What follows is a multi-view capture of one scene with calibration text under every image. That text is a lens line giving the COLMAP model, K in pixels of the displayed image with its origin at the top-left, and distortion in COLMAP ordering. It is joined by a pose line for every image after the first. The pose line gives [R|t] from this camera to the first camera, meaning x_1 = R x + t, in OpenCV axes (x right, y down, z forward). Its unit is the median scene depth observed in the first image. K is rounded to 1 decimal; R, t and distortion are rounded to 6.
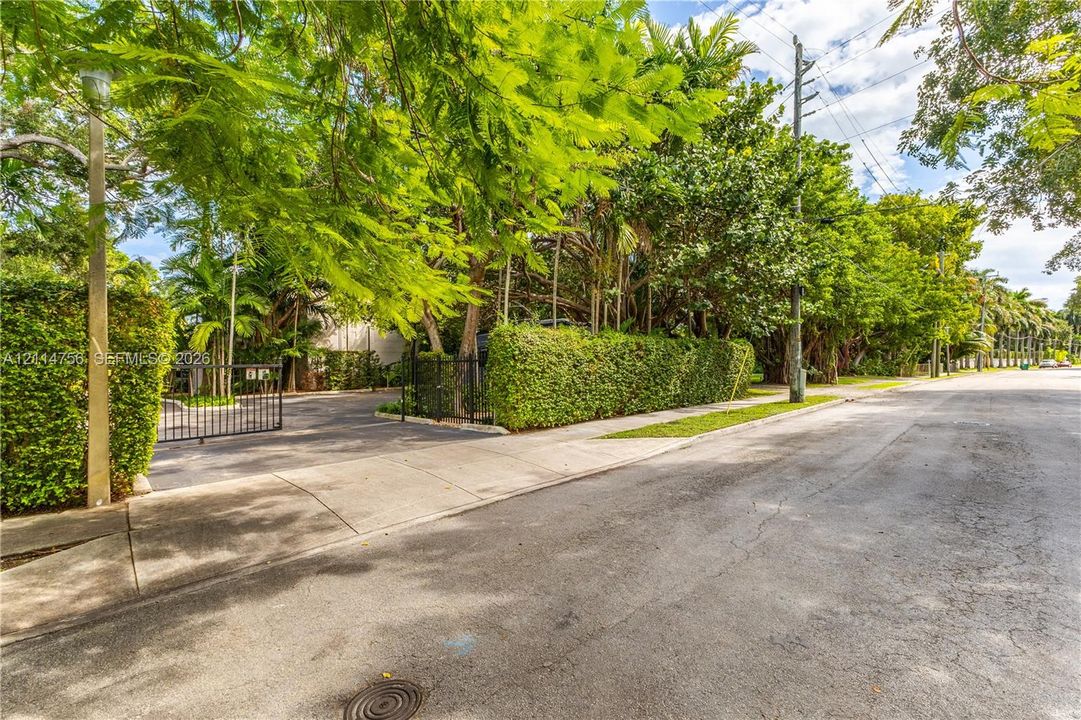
lens RADIAL K [[481.5, 0, 544.8], [0, 481.5, 353.7], [0, 0, 1]] dist [0.017514, 0.000405]
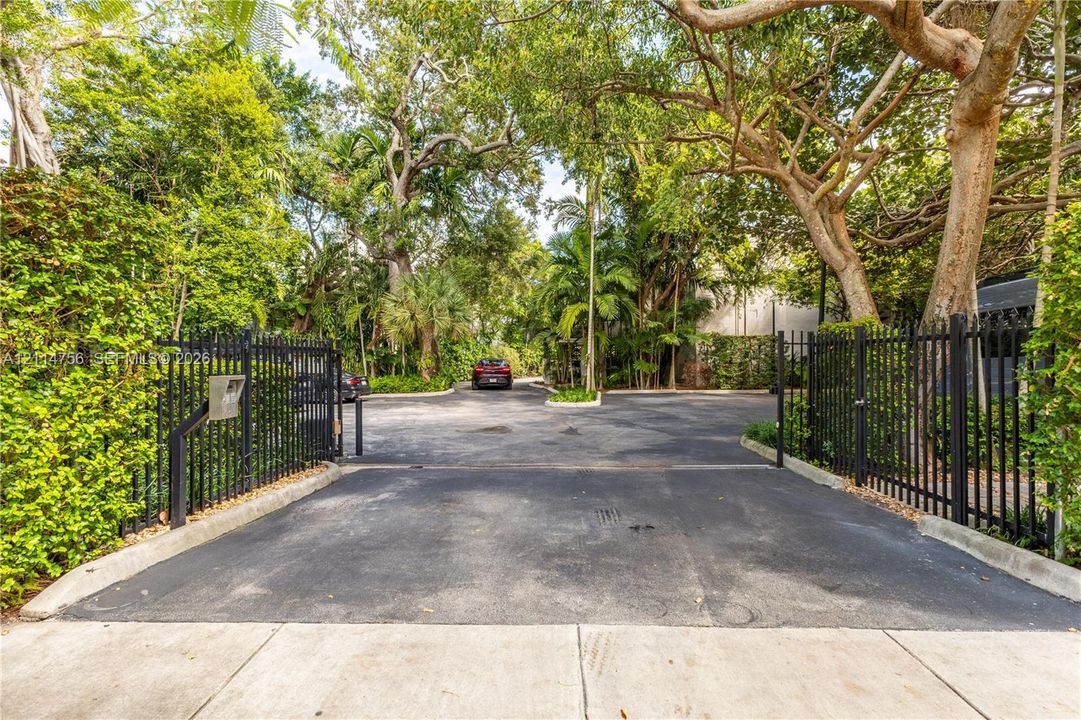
lens RADIAL K [[515.0, 0, 540.5], [0, 515.0, 360.0], [0, 0, 1]] dist [-0.002535, -0.000408]
pose [[0.673383, 0.012261, -0.739192, -0.058868], [0.007407, 0.999700, 0.023331, 0.015171], [0.739256, -0.021186, 0.673091, 0.379109]]
